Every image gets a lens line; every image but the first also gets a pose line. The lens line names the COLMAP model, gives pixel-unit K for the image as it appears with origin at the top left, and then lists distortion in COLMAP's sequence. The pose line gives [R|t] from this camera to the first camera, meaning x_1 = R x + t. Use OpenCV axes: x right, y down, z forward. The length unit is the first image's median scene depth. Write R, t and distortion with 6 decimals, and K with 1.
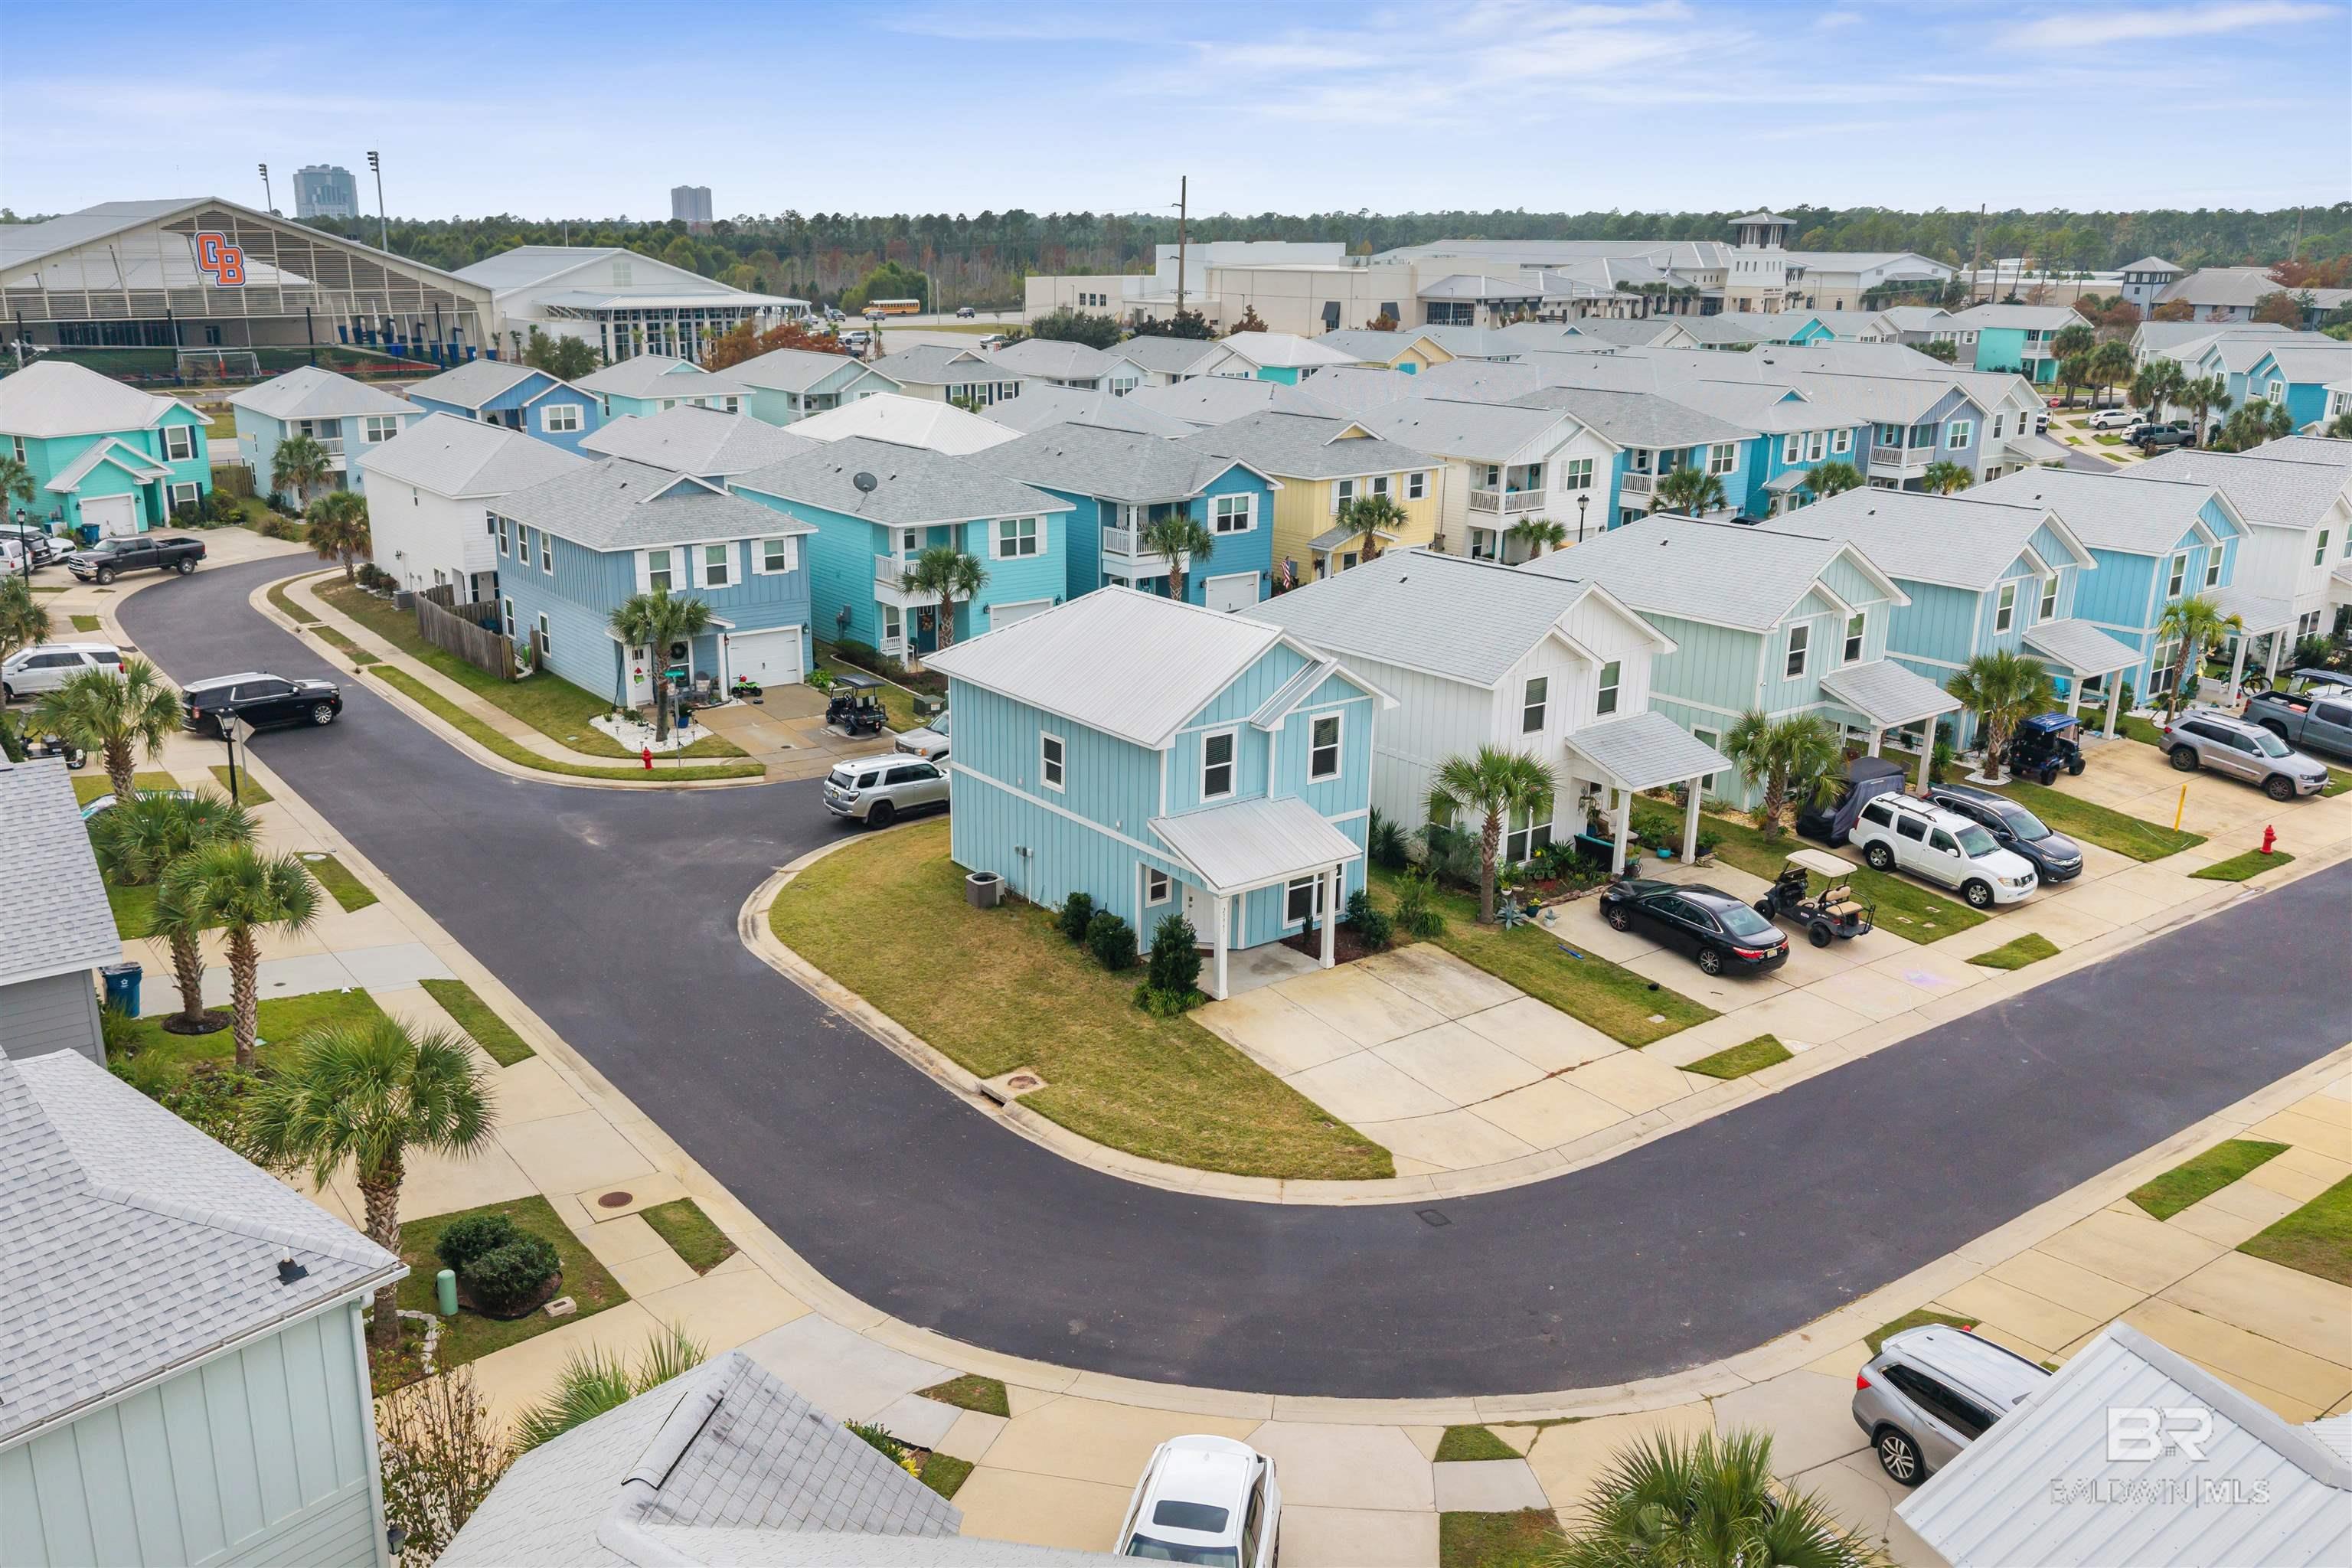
lens RADIAL K [[1877.3, 0, 1117.2], [0, 1877.3, 747.6], [0, 0, 1]] dist [0.053247, -0.081201]
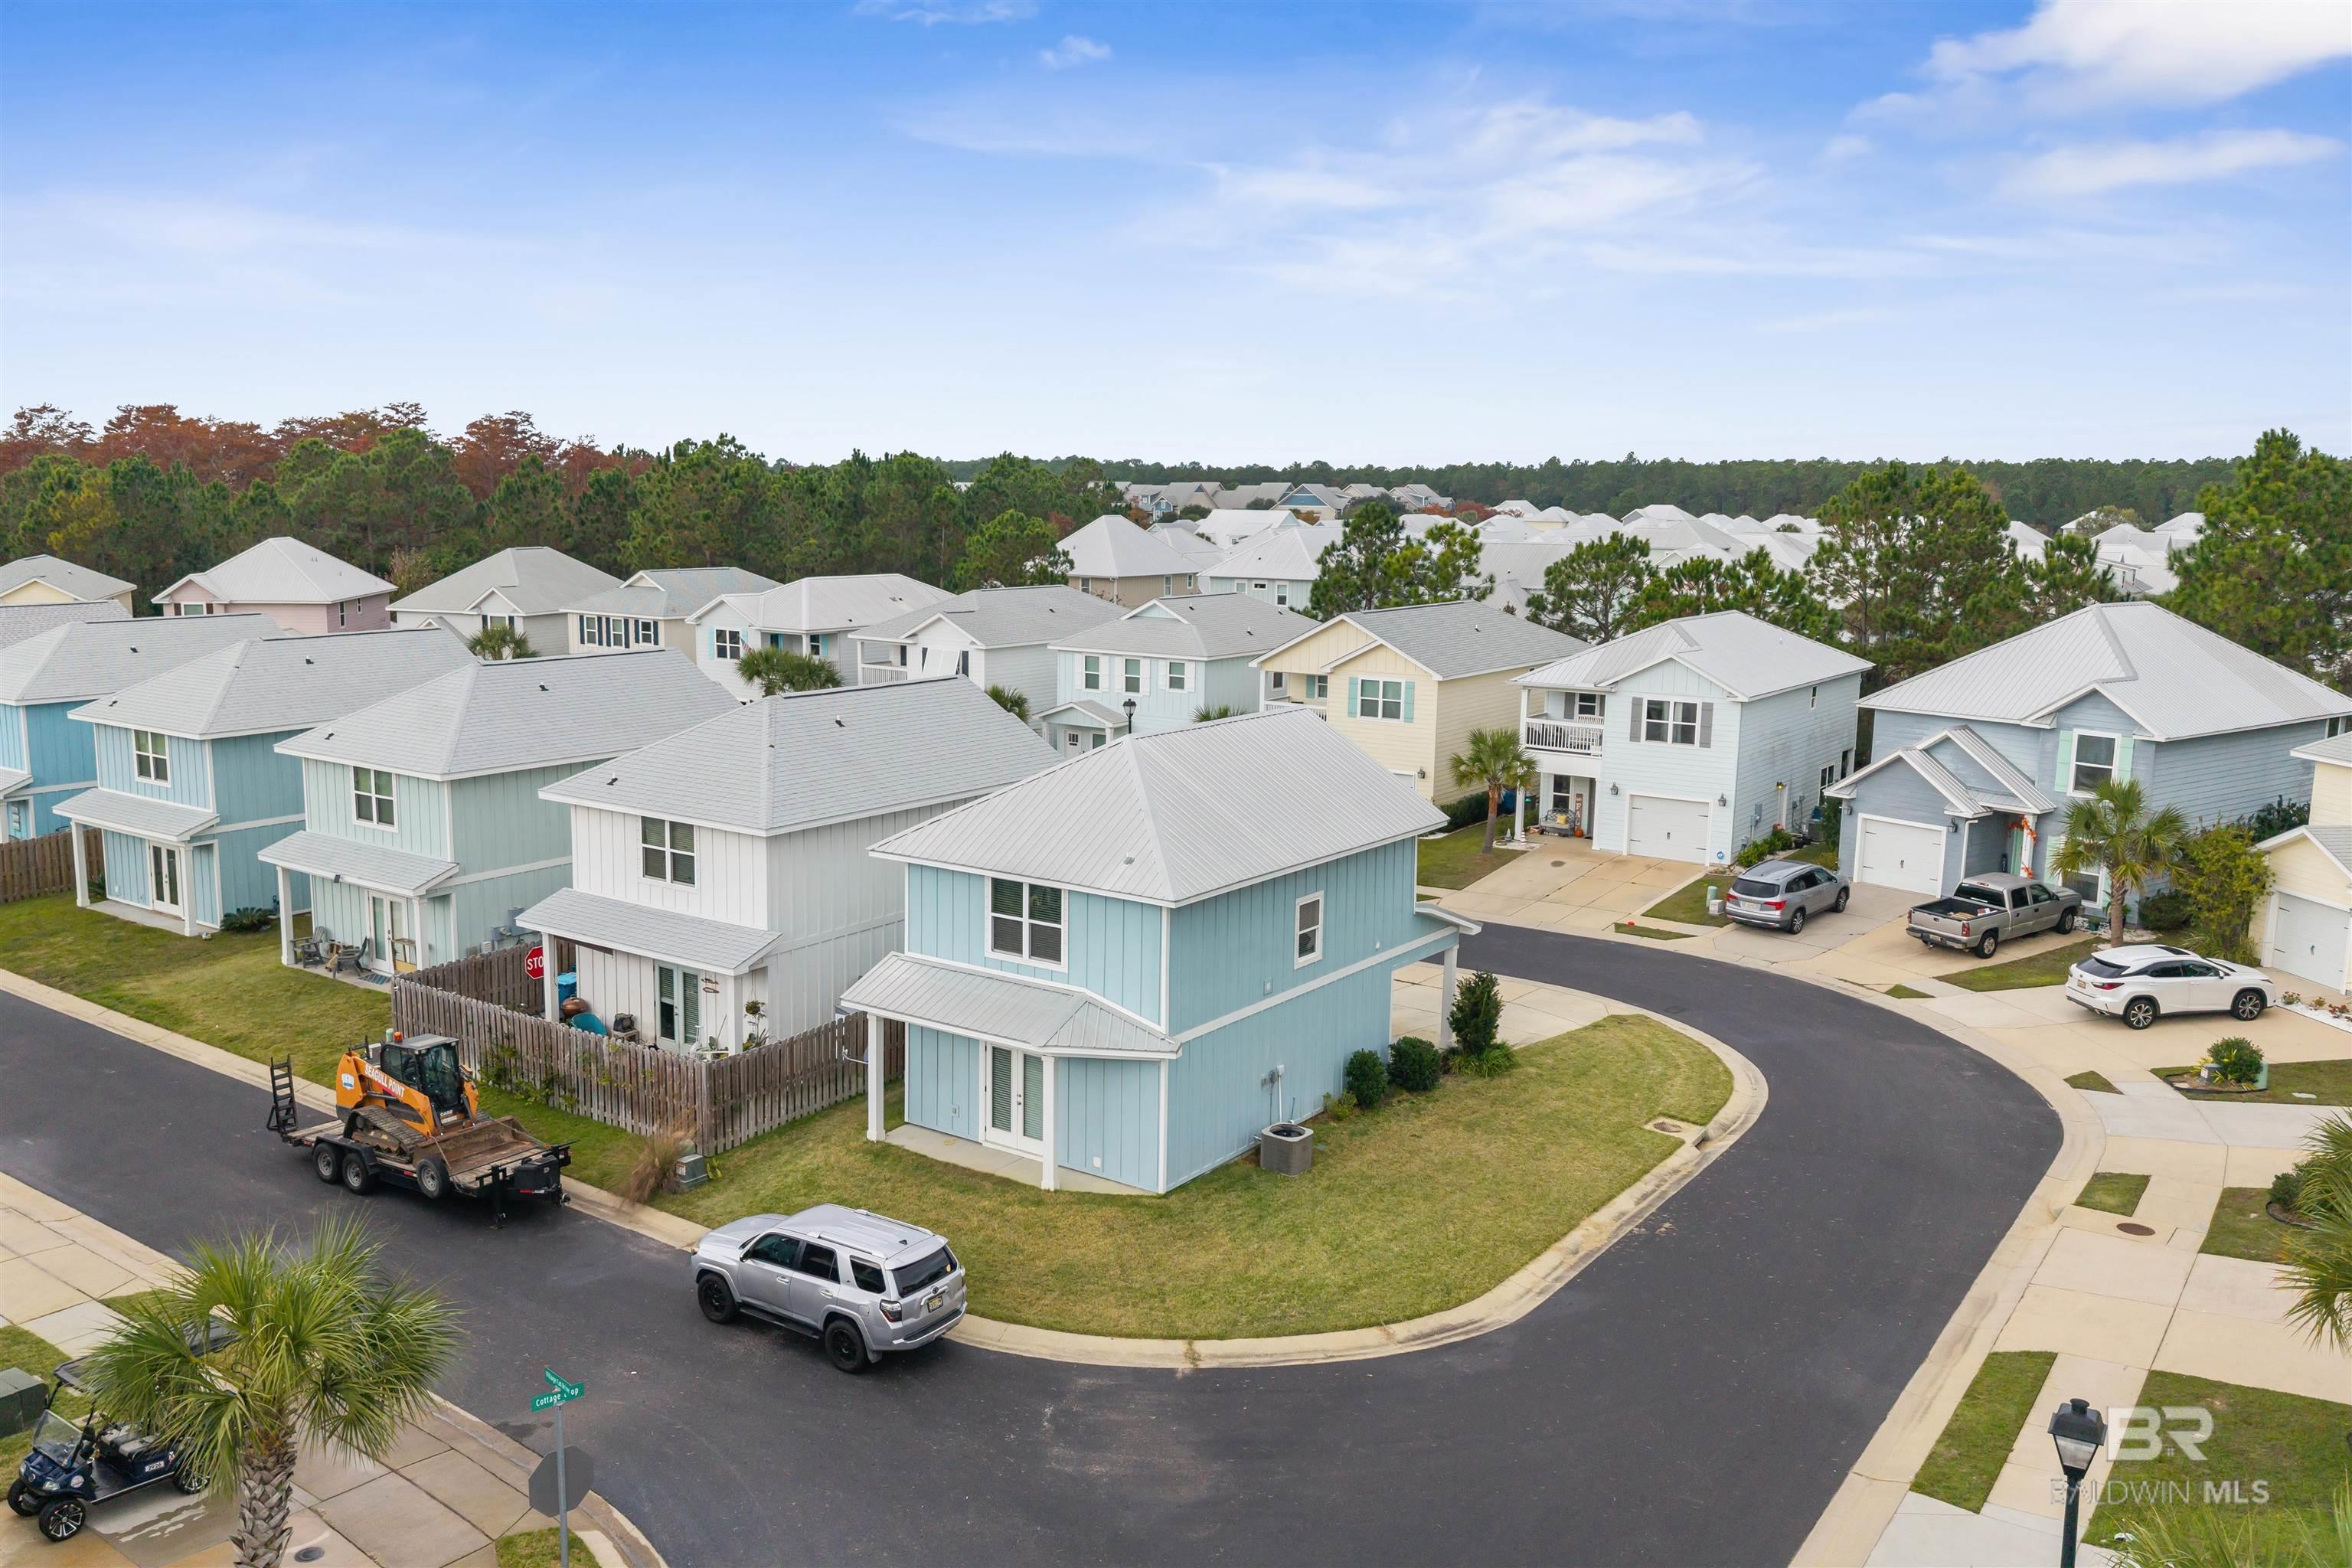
lens RADIAL K [[1796.0, 0, 1131.8], [0, 1796.0, 783.1], [0, 0, 1]] dist [0.093889, -0.189756]
pose [[-0.299196, -0.159420, 0.940780, -0.649390], [0.242983, 0.940712, 0.236685, -0.225600], [-0.922736, 0.299409, -0.242721, 1.105795]]
